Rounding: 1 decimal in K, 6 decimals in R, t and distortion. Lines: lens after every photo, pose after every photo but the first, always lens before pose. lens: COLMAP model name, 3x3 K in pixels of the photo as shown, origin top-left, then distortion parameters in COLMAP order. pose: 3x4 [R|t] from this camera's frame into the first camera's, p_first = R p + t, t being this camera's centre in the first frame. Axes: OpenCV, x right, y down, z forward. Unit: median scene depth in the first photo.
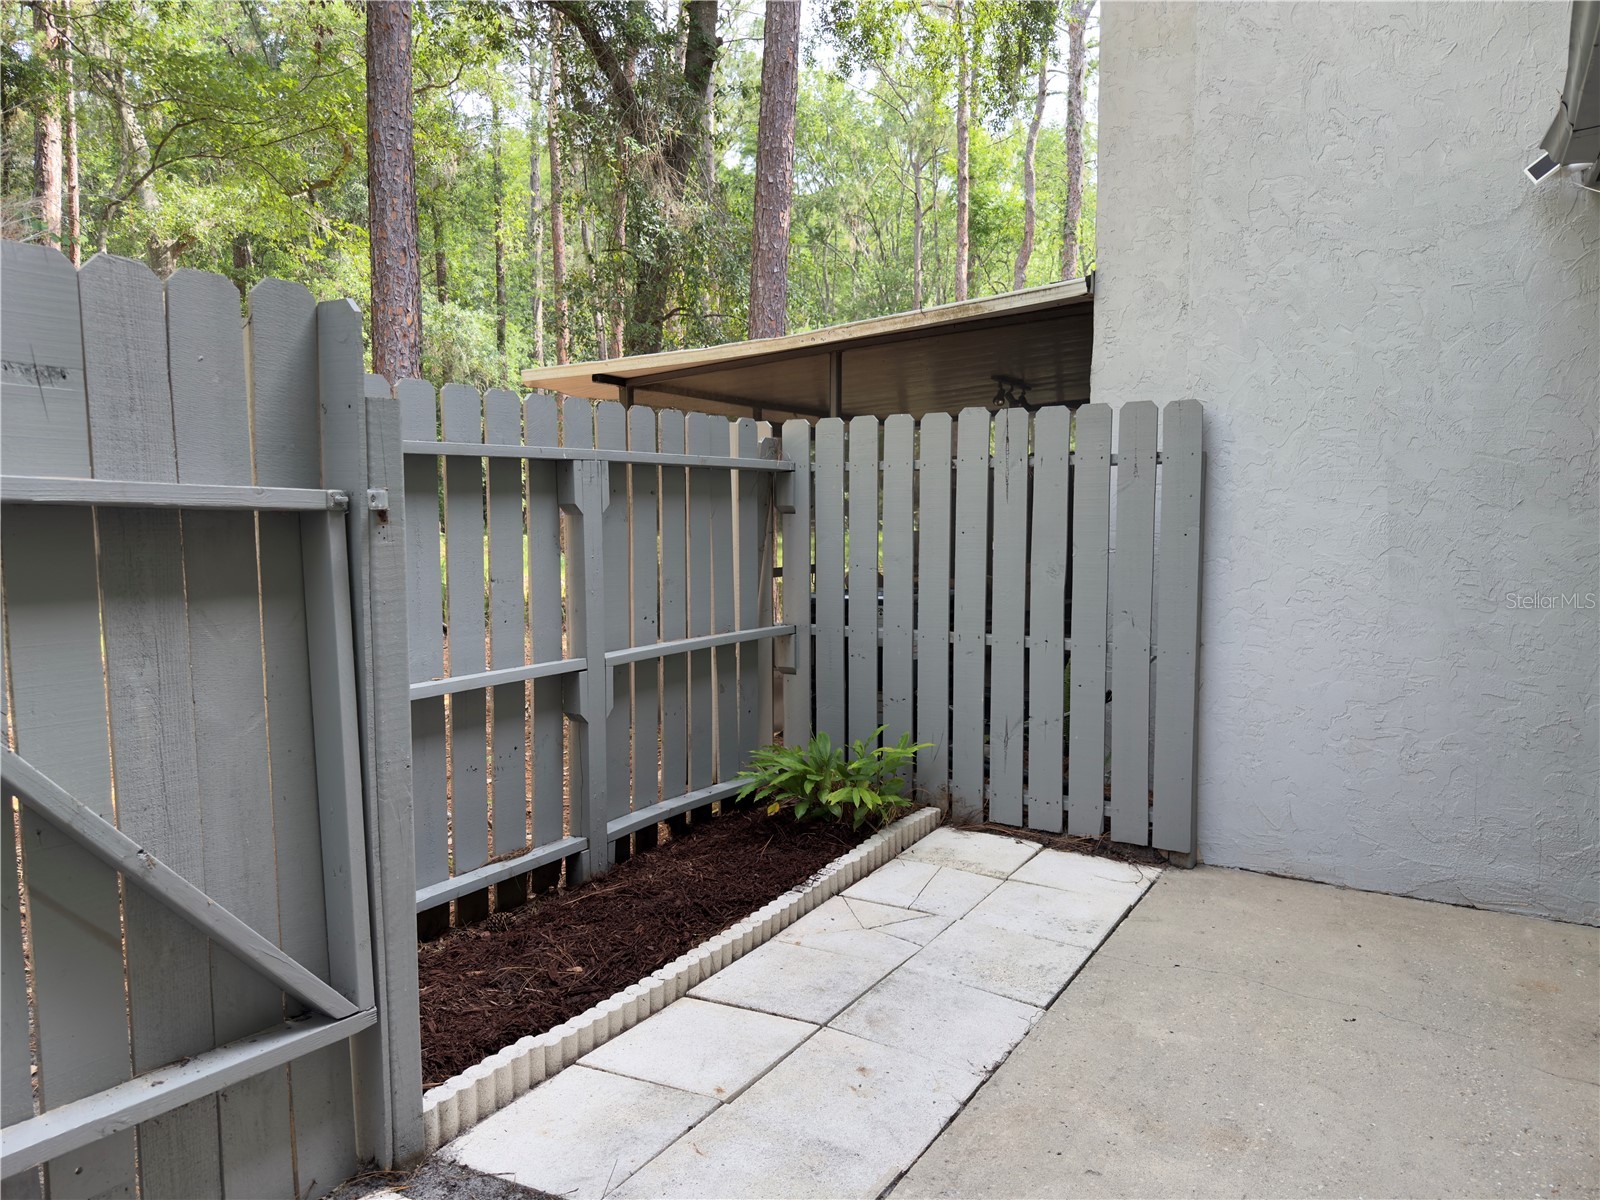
lens RADIAL K [[1121.3, 0, 802.0], [0, 1121.3, 603.6], [0, 0, 1]] dist [0.101604, -0.156256]
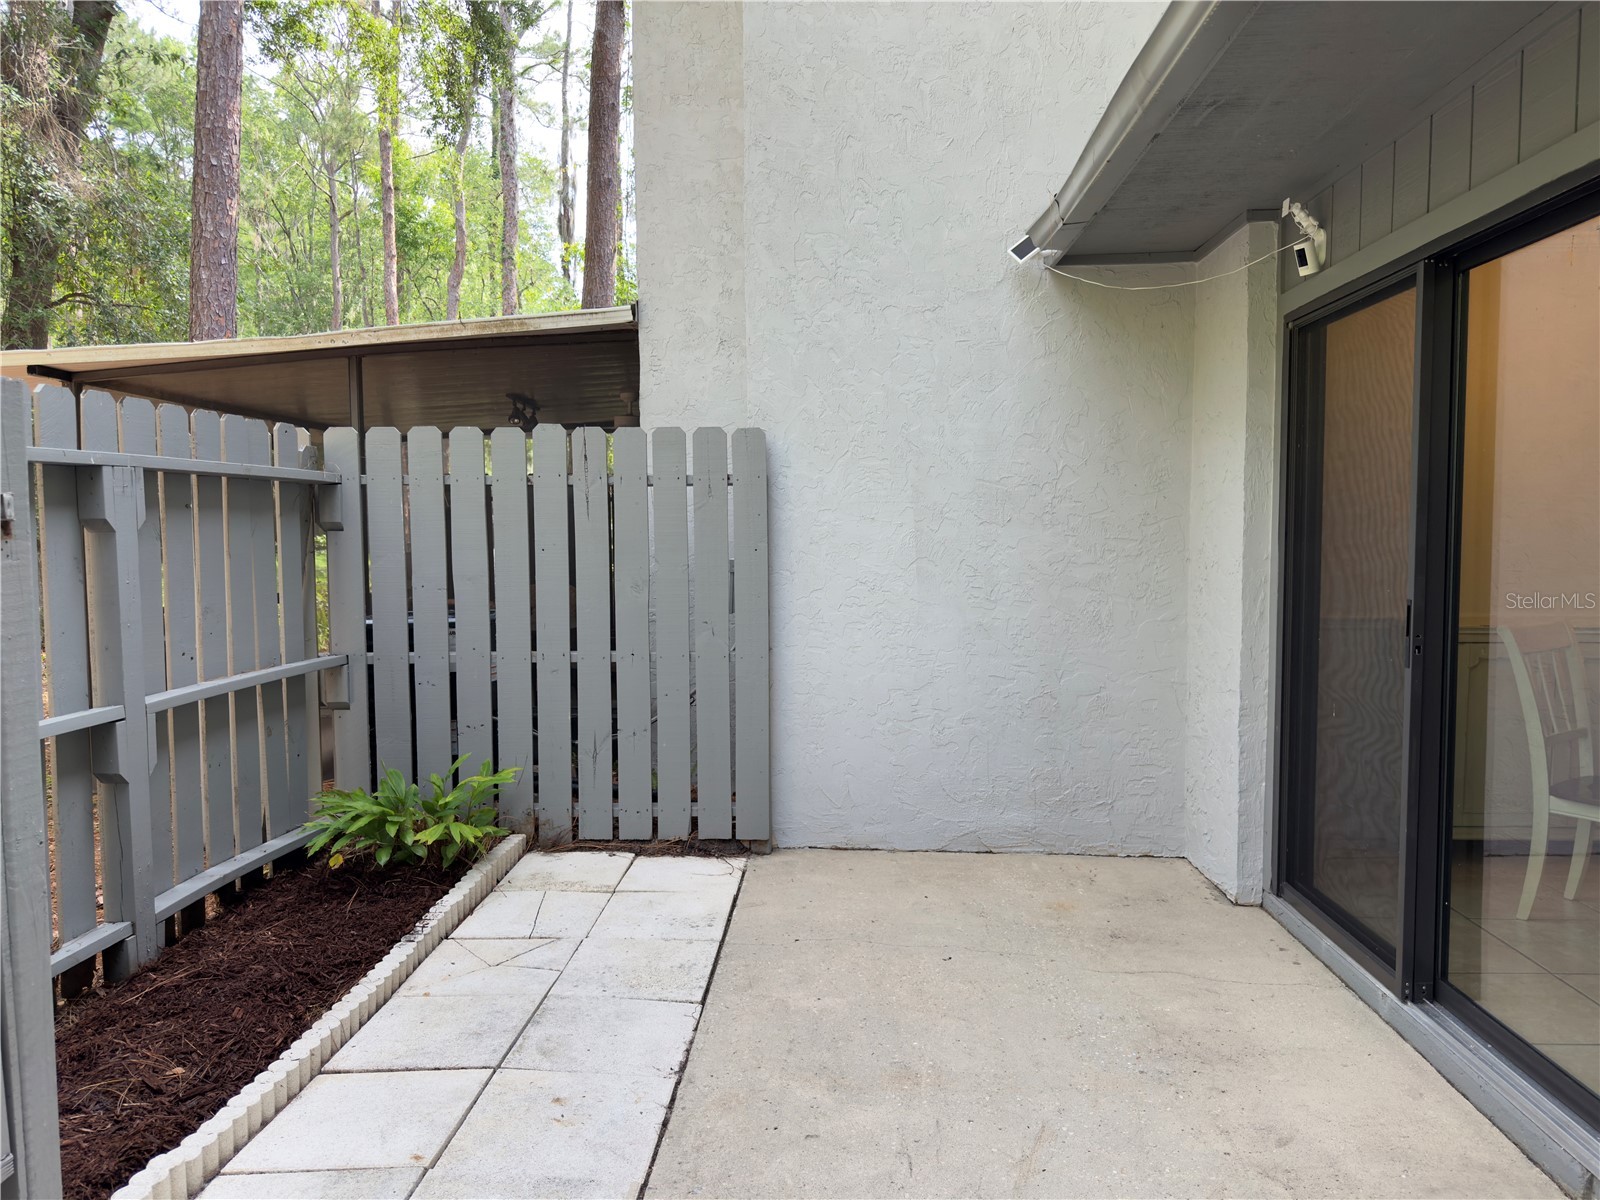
lens RADIAL K [[1114.2, 0, 798.5], [0, 1114.2, 607.3], [0, 0, 1]] dist [0.197563, -0.380616]
pose [[0.880975, -0.035708, 0.471814, -0.135015], [0.045018, 0.998950, -0.008455, 0.005797], [-0.471017, 0.028689, 0.881657, 0.023896]]
